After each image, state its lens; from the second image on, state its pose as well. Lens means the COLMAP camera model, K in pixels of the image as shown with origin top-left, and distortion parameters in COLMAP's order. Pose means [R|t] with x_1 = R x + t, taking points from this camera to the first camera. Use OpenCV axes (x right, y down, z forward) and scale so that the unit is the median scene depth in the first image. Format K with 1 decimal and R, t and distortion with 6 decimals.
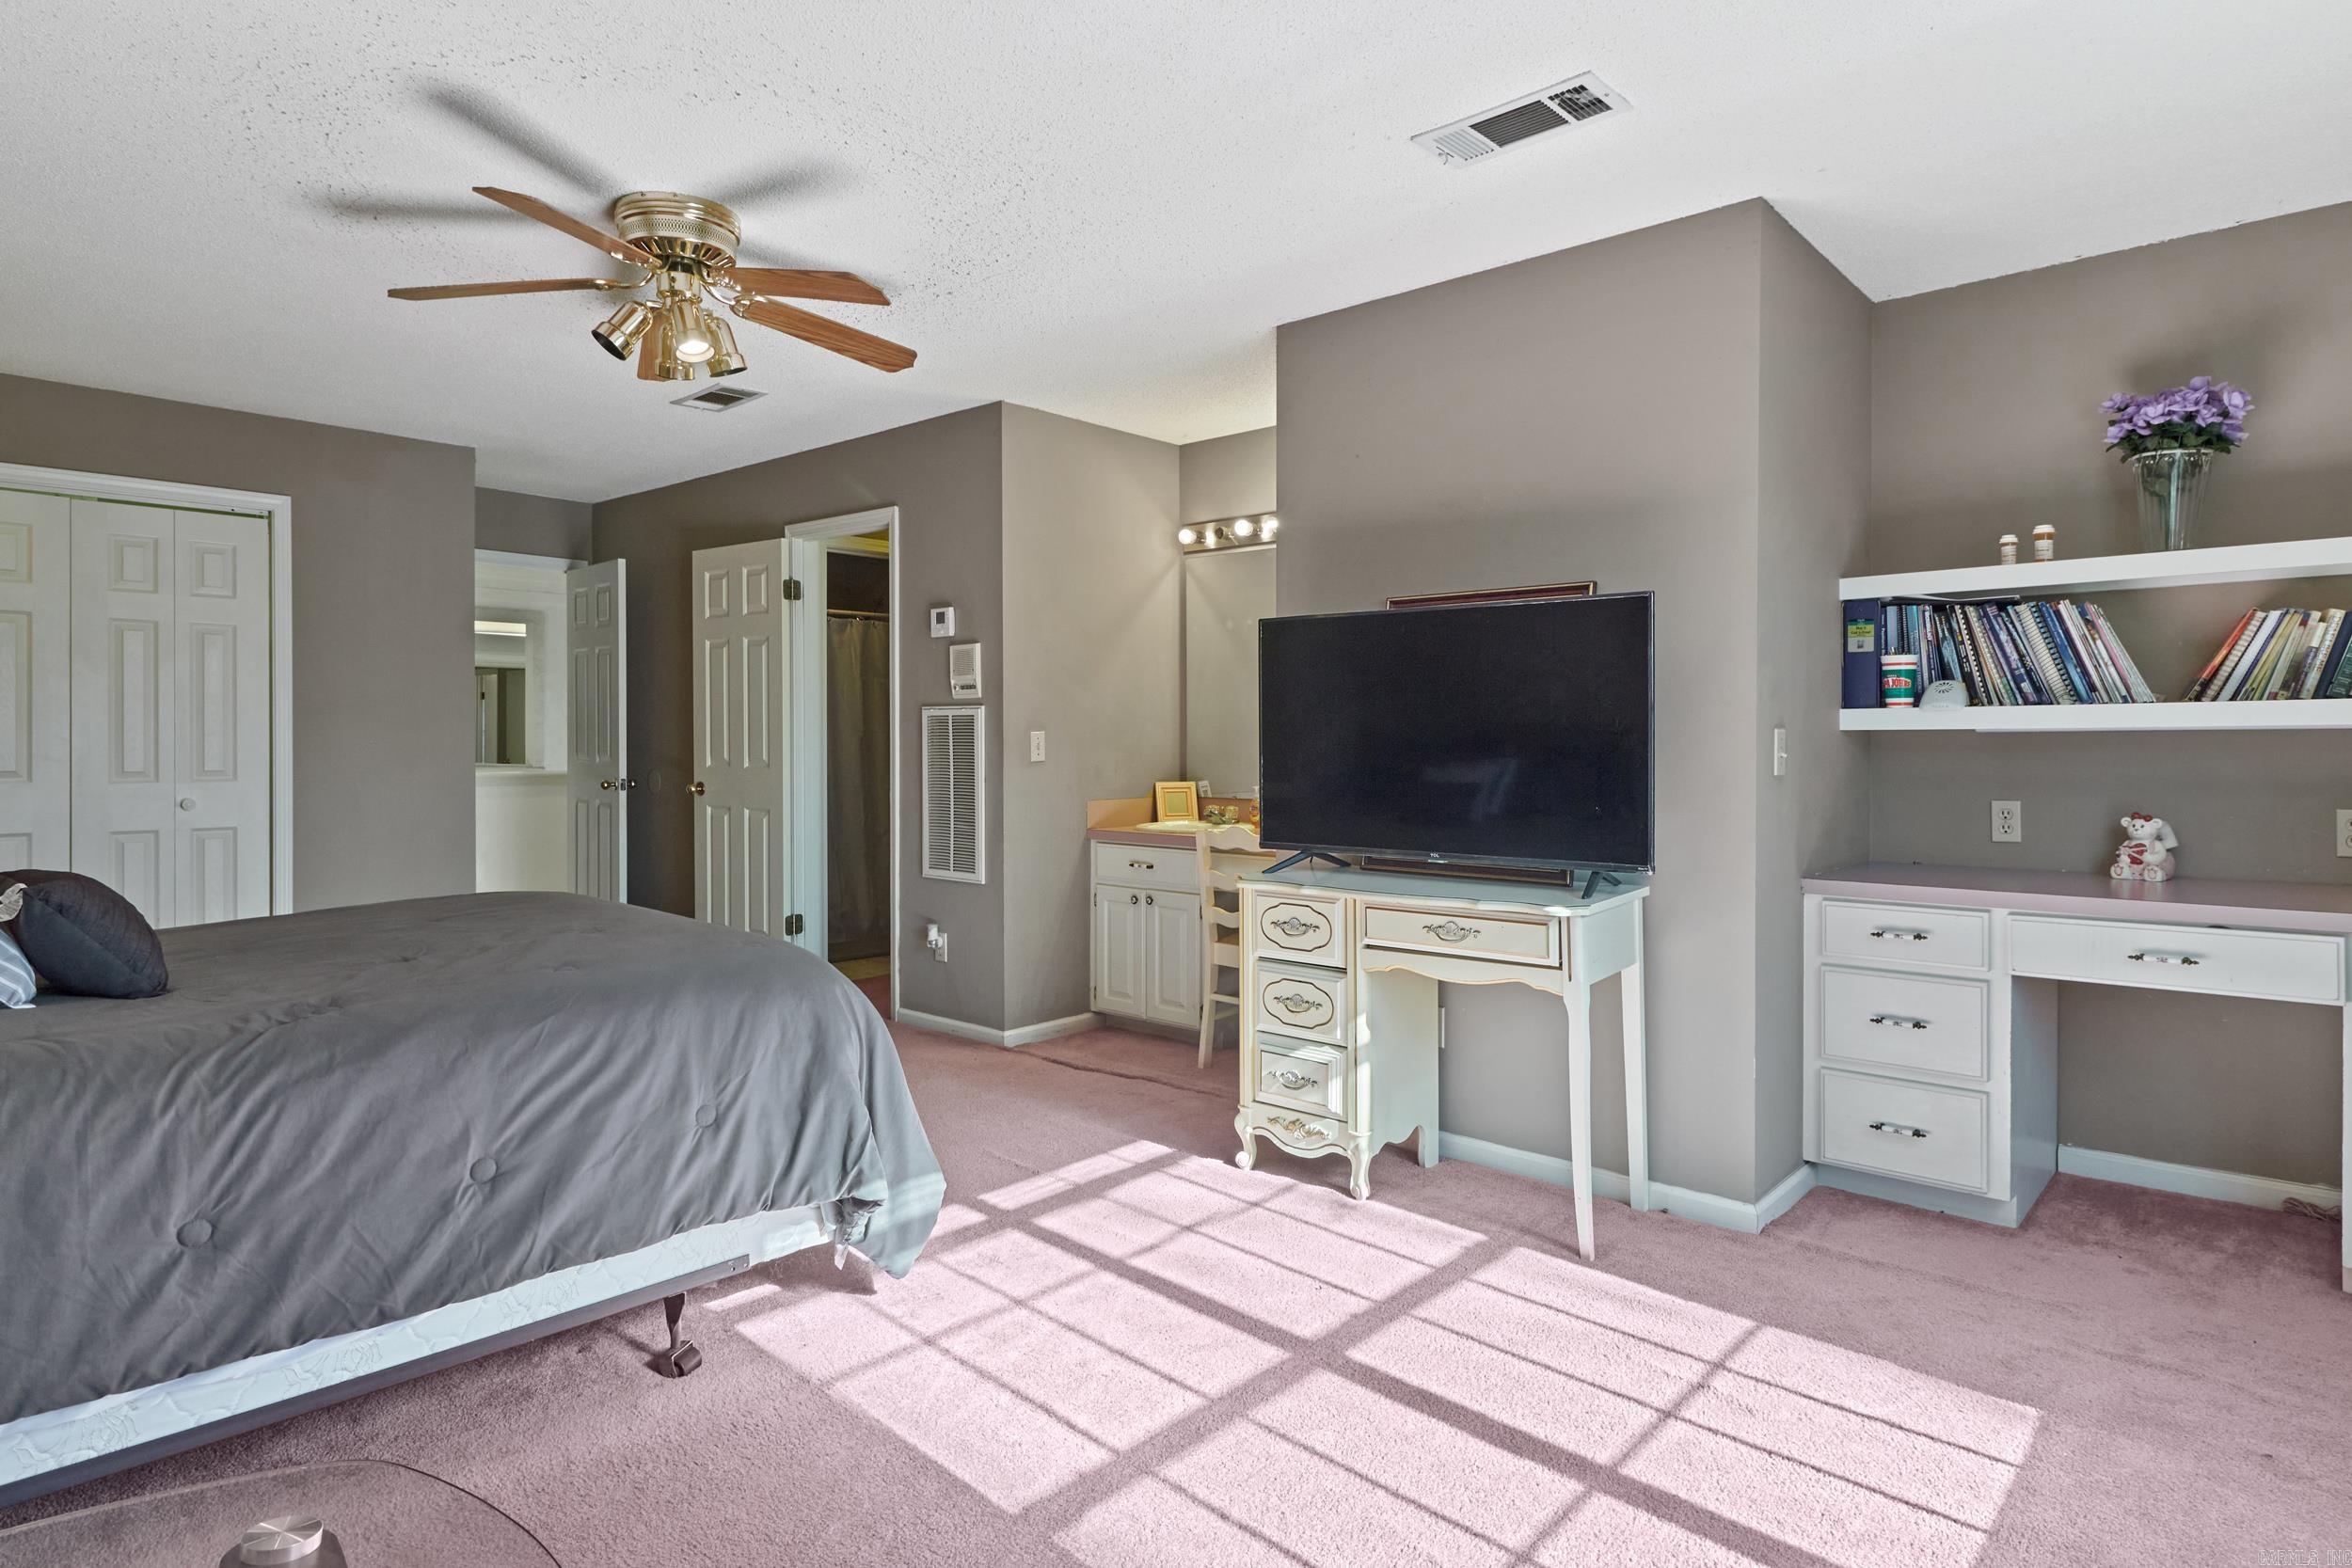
lens RADIAL K [[1298.8, 0, 1169.0], [0, 1298.8, 772.5], [0, 0, 1]] dist [0.005133, 0.003598]
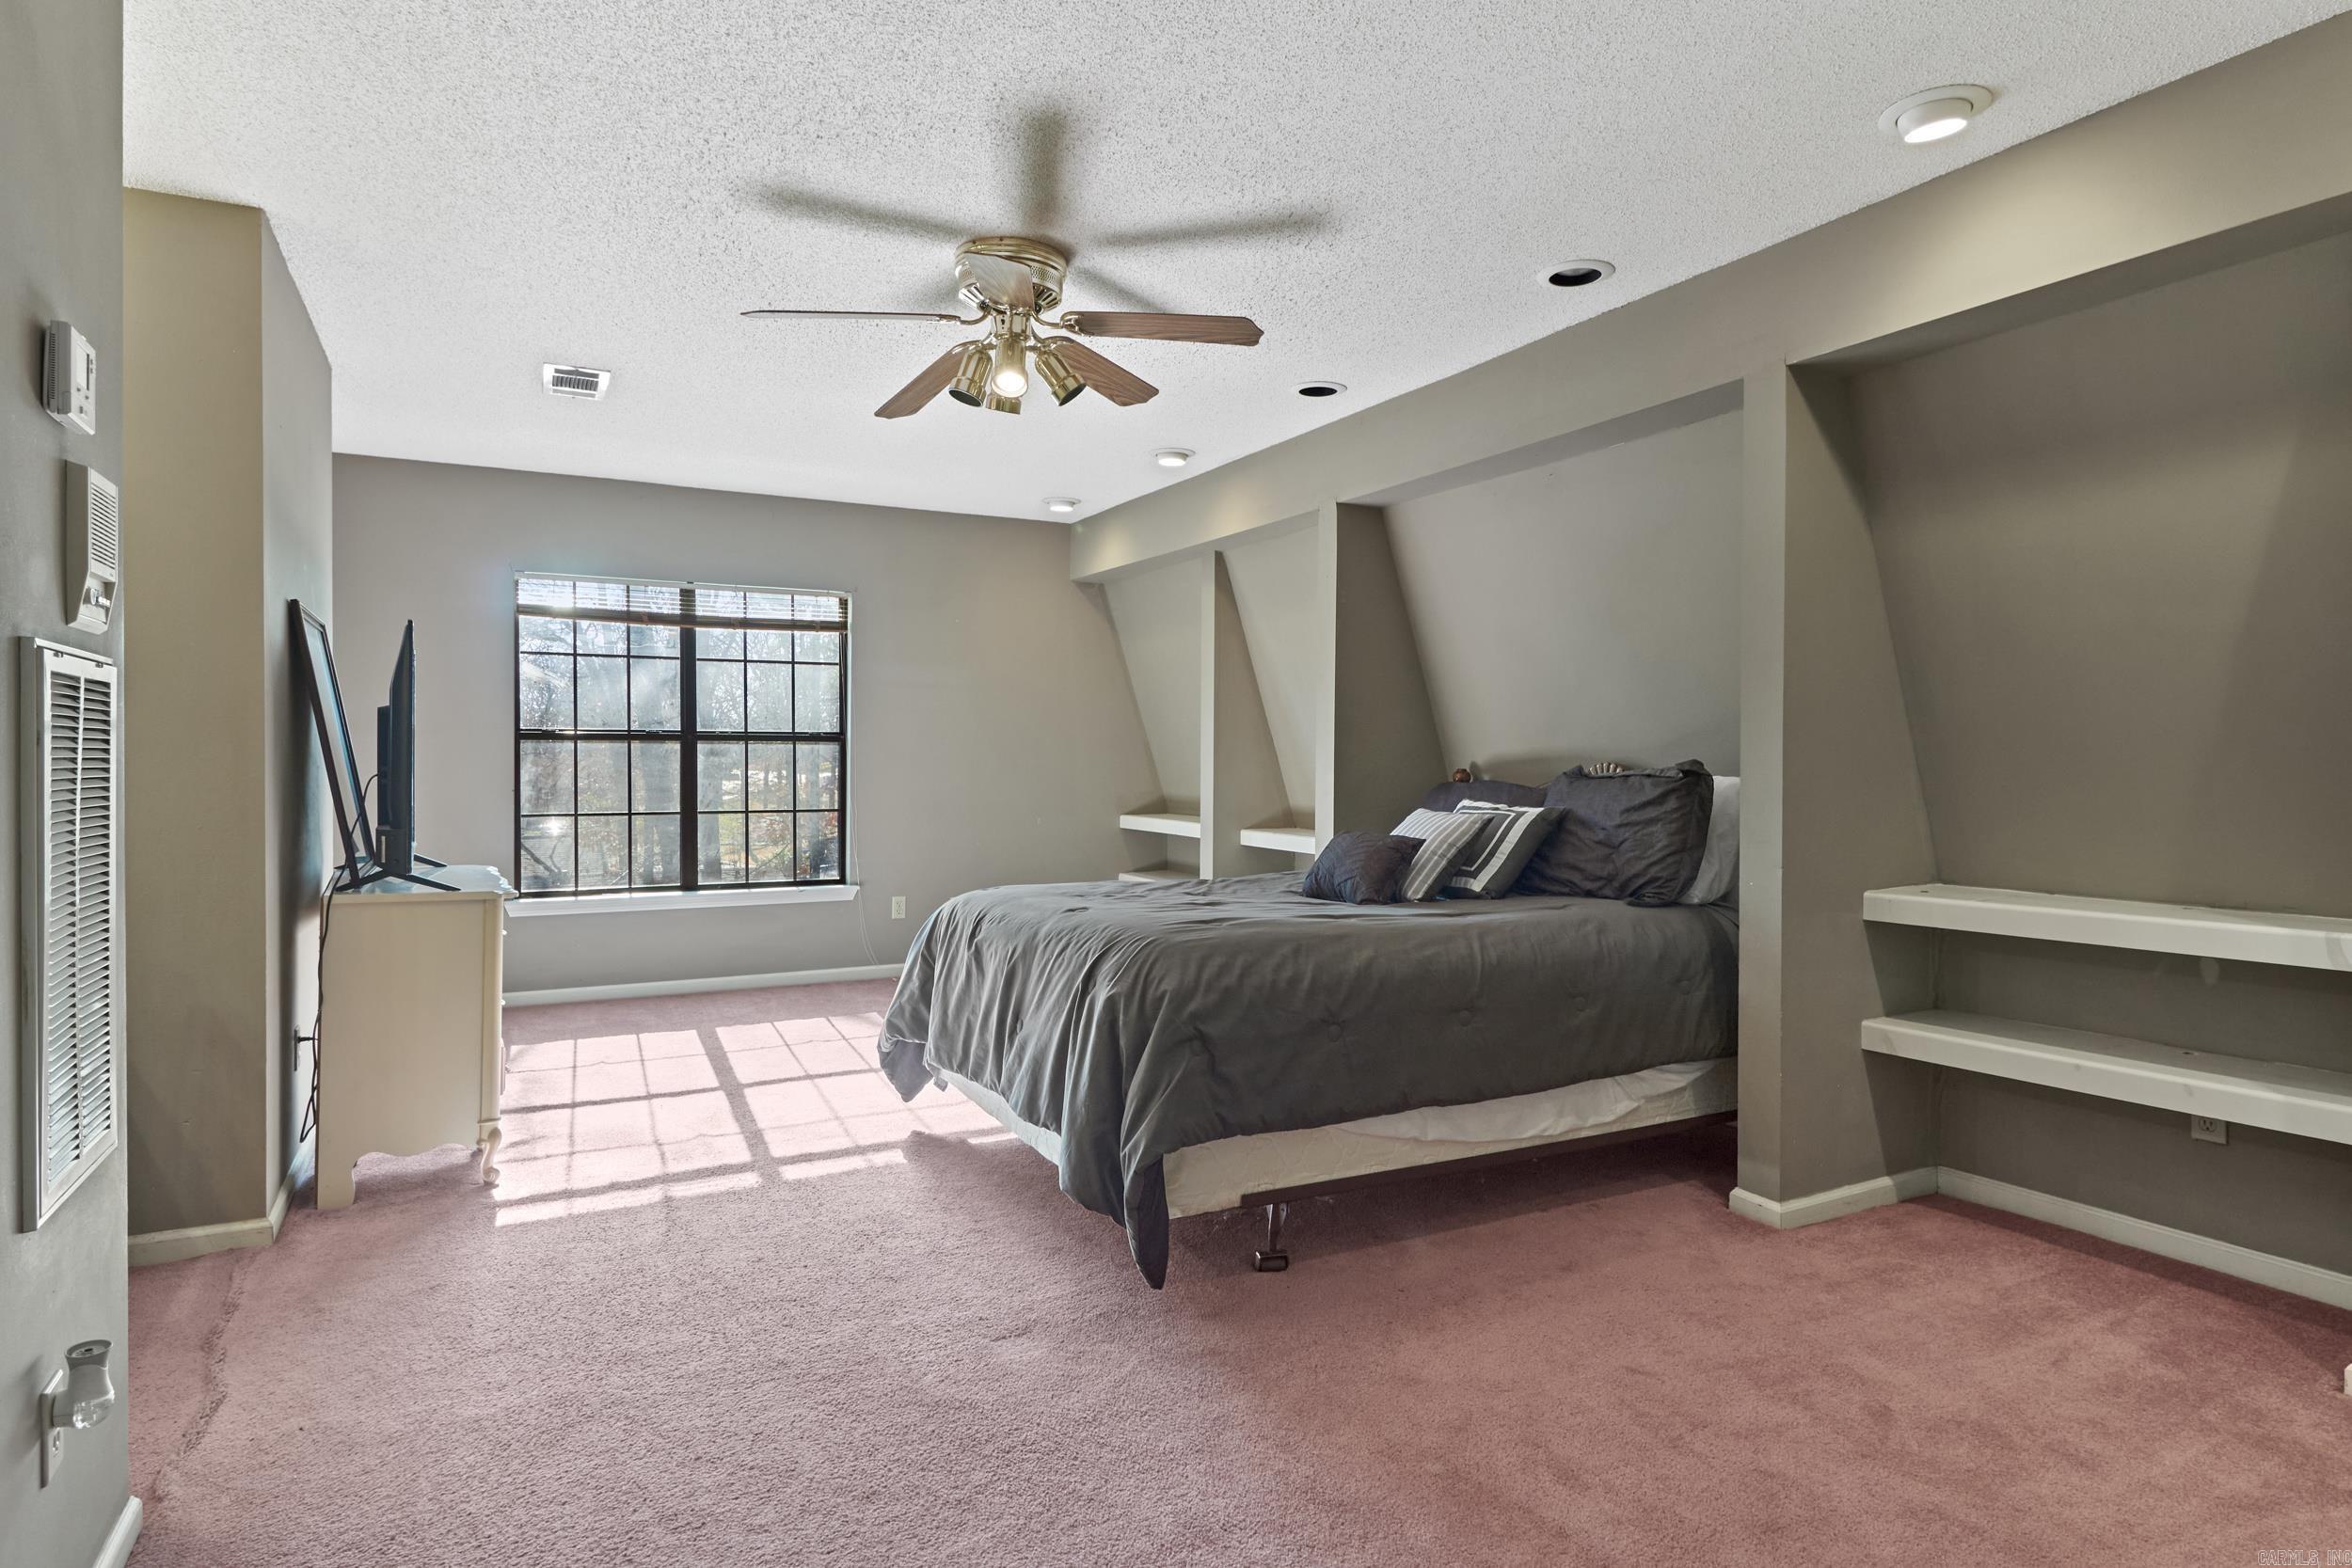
lens RADIAL K [[1298.8, 0, 1178.5], [0, 1298.8, 773.4], [0, 0, 1]] dist [0.005133, 0.003598]
pose [[-0.940930, -0.020097, 0.338003, -0.197959], [-0.014030, 0.999694, 0.020384, -0.010294], [-0.338309, 0.014438, -0.940924, 0.450024]]
